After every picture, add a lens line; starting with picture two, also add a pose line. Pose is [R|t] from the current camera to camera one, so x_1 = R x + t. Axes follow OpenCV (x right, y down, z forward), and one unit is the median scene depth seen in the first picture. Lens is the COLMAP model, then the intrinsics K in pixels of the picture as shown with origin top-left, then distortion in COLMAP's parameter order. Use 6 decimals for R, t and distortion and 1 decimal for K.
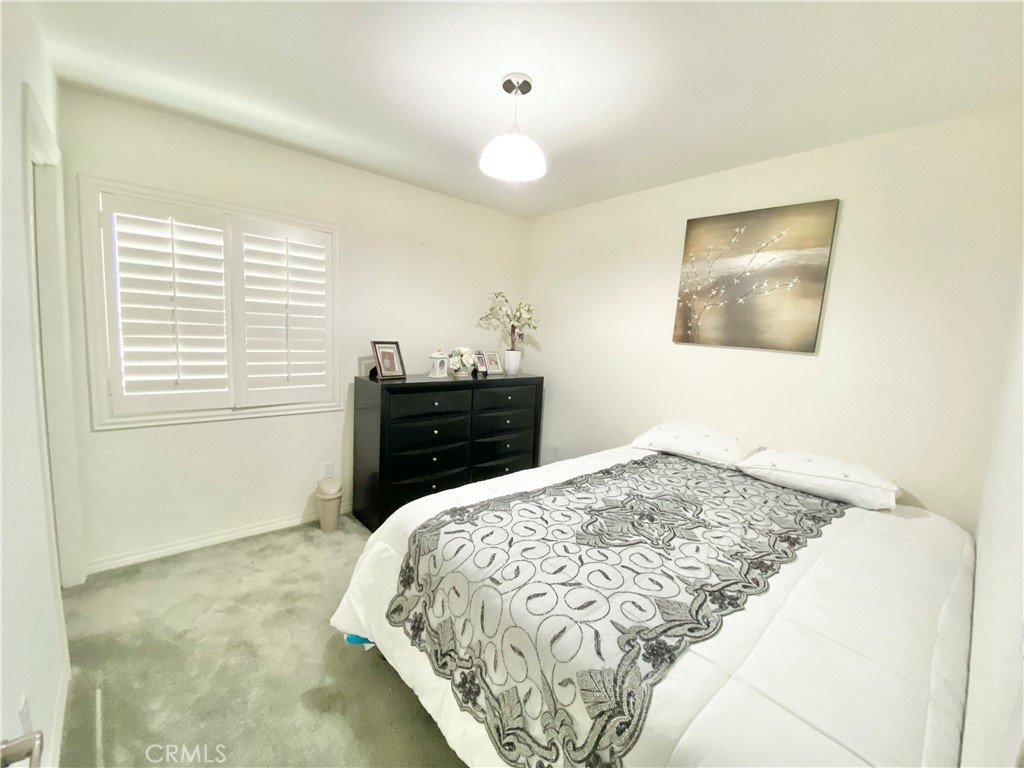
lens RADIAL K [[414.7, 0, 509.5], [0, 414.7, 382.4], [0, 0, 1]] dist [0.047776, -0.039533]
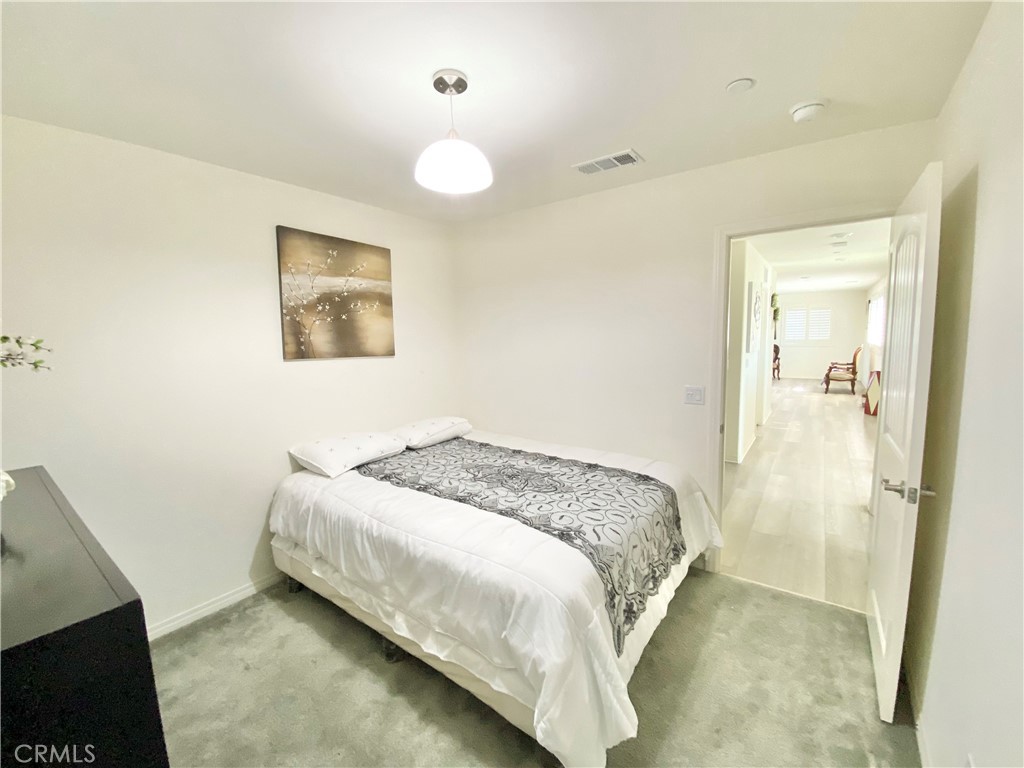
lens RADIAL K [[414.7, 0, 509.5], [0, 414.7, 382.4], [0, 0, 1]] dist [0.047776, -0.039533]
pose [[-0.211883, -0.164401, 0.963368, -0.758095], [0.130926, 0.972089, 0.194685, -0.210298], [-0.968485, 0.167380, -0.184444, 0.920464]]
